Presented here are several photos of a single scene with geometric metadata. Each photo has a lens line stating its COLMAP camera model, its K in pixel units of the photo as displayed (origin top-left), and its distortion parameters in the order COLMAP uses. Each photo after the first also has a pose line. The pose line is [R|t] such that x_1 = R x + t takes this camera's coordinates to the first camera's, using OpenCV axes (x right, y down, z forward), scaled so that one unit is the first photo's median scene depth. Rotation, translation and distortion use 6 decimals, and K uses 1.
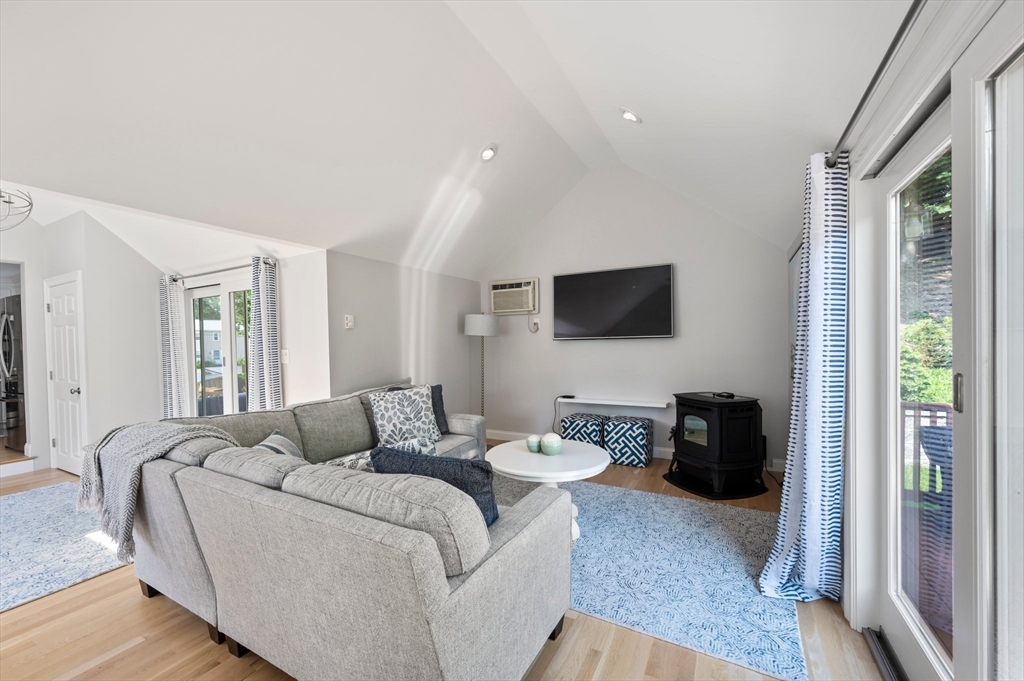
lens RADIAL K [[412.2, 0, 510.9], [0, 412.2, 346.9], [0, 0, 1]] dist [0.000337, -0.000001]
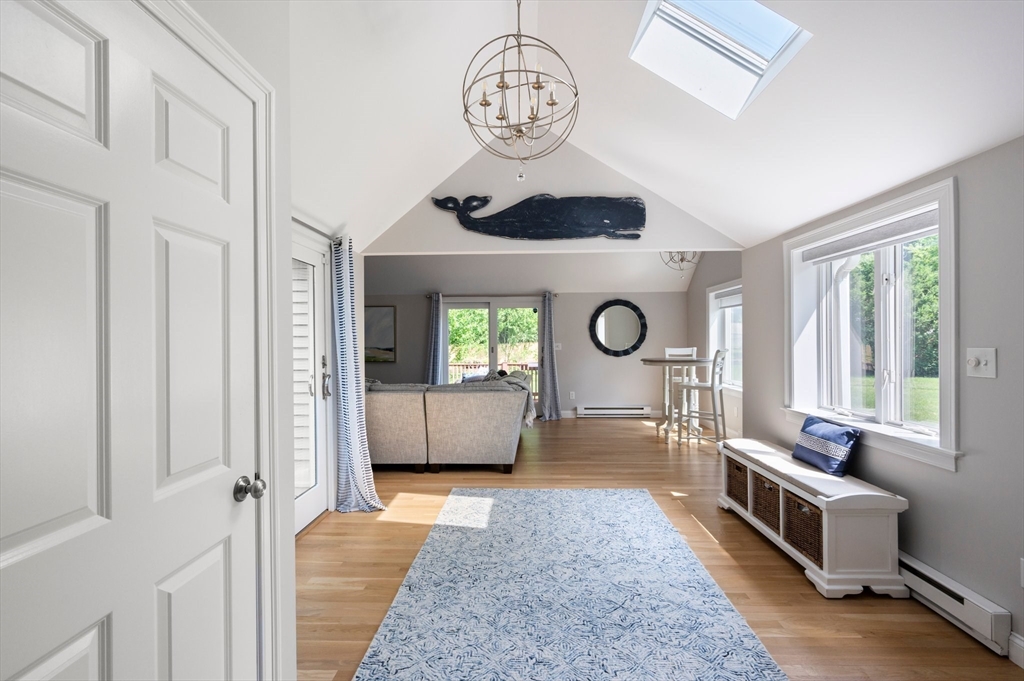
lens RADIAL K [[448.5, 0, 512.0], [0, 448.5, 340.5], [0, 0, 1]] dist [-0.001180, -0.000171]
pose [[-0.445703, 0.023650, 0.894868, -1.296006], [0.028818, 0.999512, -0.012063, 0.014555], [-0.894717, 0.020412, -0.446167, 0.899800]]
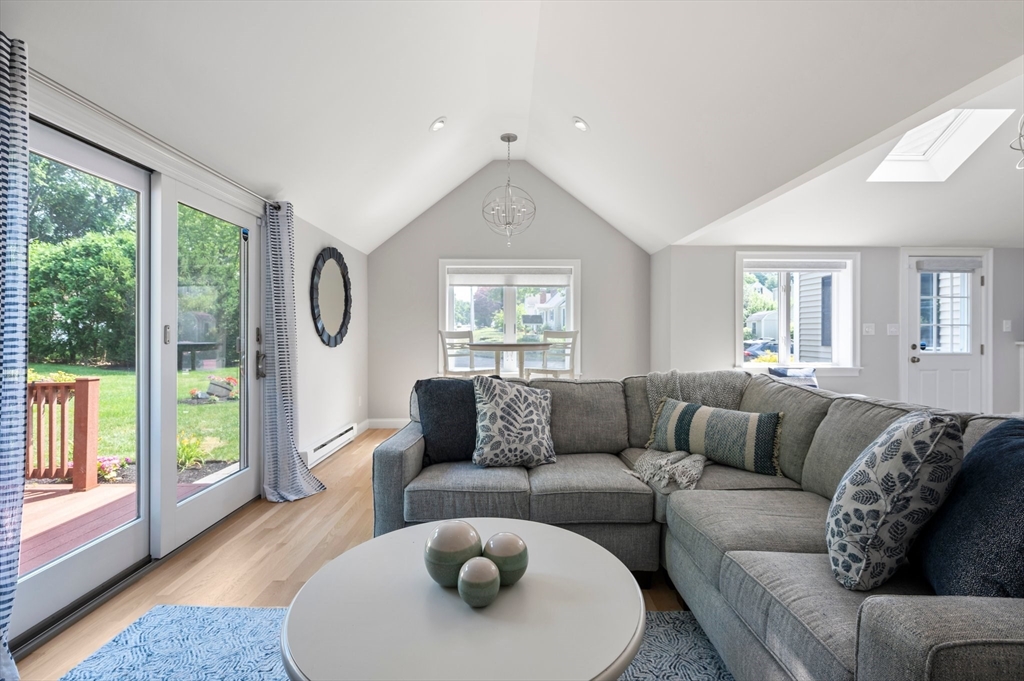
lens RADIAL K [[462.5, 0, 511.9], [0, 462.5, 333.1], [0, 0, 1]] dist [-0.000616, -0.000159]
pose [[-0.877886, 0.017283, -0.478557, 0.163313], [0.007763, 0.999731, 0.021865, 0.021030], [0.478806, 0.015480, -0.877784, 0.878713]]
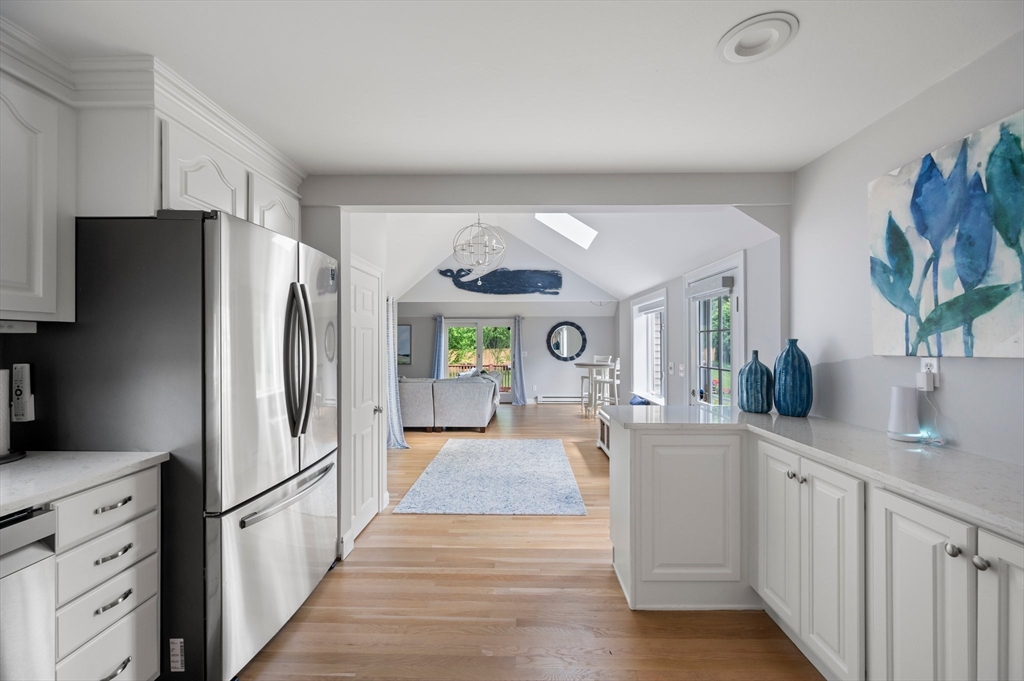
lens RADIAL K [[404.4, 0, 514.2], [0, 404.4, 341.3], [0, 0, 1]] dist [0.000220, 0.000141]
pose [[-0.461185, 0.024890, 0.886955, -1.755539], [0.022287, 0.999616, -0.016463, -0.010479], [-0.887024, 0.012175, -0.461563, 1.043021]]
